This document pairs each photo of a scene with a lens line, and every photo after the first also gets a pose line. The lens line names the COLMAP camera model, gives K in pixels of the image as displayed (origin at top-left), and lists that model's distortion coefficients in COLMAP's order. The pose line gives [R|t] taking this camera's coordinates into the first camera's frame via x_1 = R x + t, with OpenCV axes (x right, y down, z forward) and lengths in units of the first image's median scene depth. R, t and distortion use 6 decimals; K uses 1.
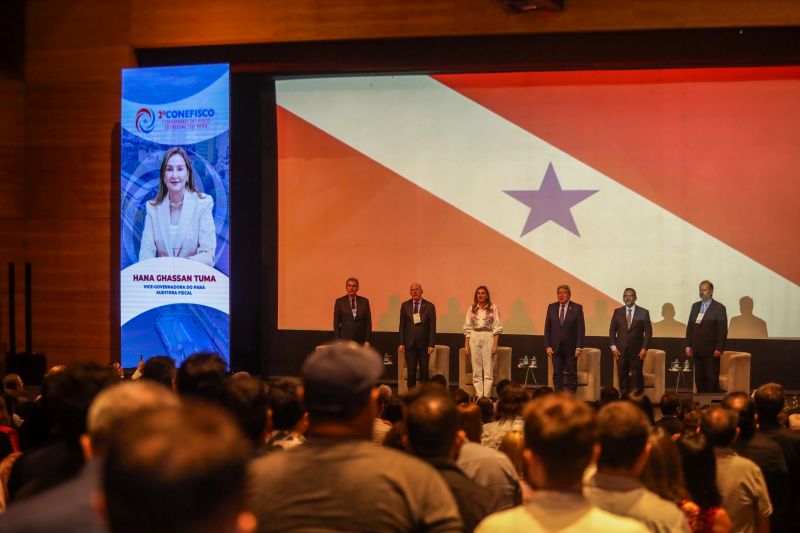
lens RADIAL K [[1636.6, 0, 400.0], [0, 1636.6, 266.5], [0, 0, 1]] dist [-0.325405, 0.339071]
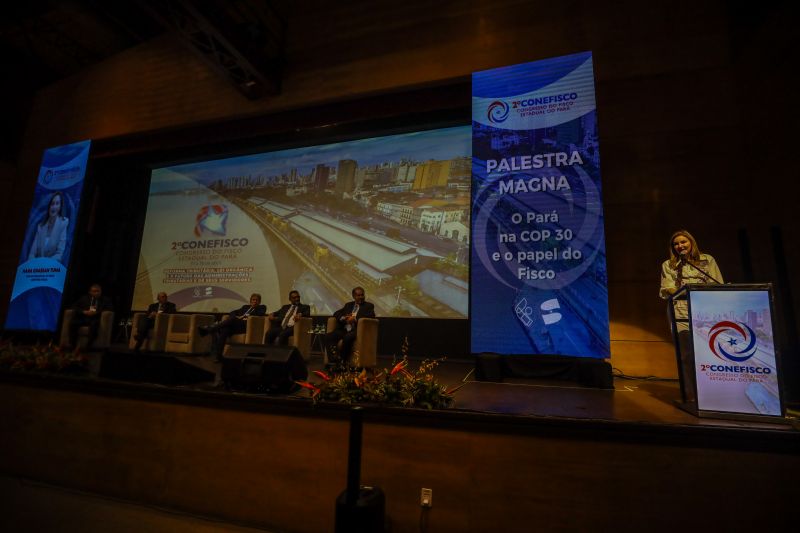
lens RADIAL K [[367.4, 0, 408.3], [0, 367.4, 266.2], [0, 0, 1]] dist [-0.043051, 0.013758]
pose [[0.999296, 0.031523, 0.020354, 0.207326], [-0.027336, 0.983173, -0.180620, 0.055509], [-0.025705, 0.179936, 0.983342, 0.653233]]
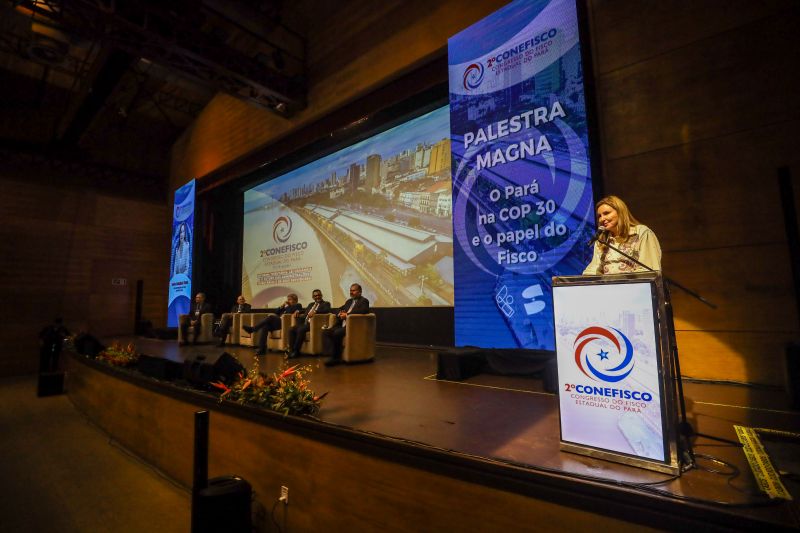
lens RADIAL K [[367.4, 0, 408.3], [0, 367.4, 266.2], [0, 0, 1]] dist [-0.043051, 0.013758]
pose [[0.934489, -0.058596, -0.351136, 0.300789], [0.018977, 0.993158, -0.115230, 0.044330], [0.355486, 0.101018, 0.929207, 0.670193]]
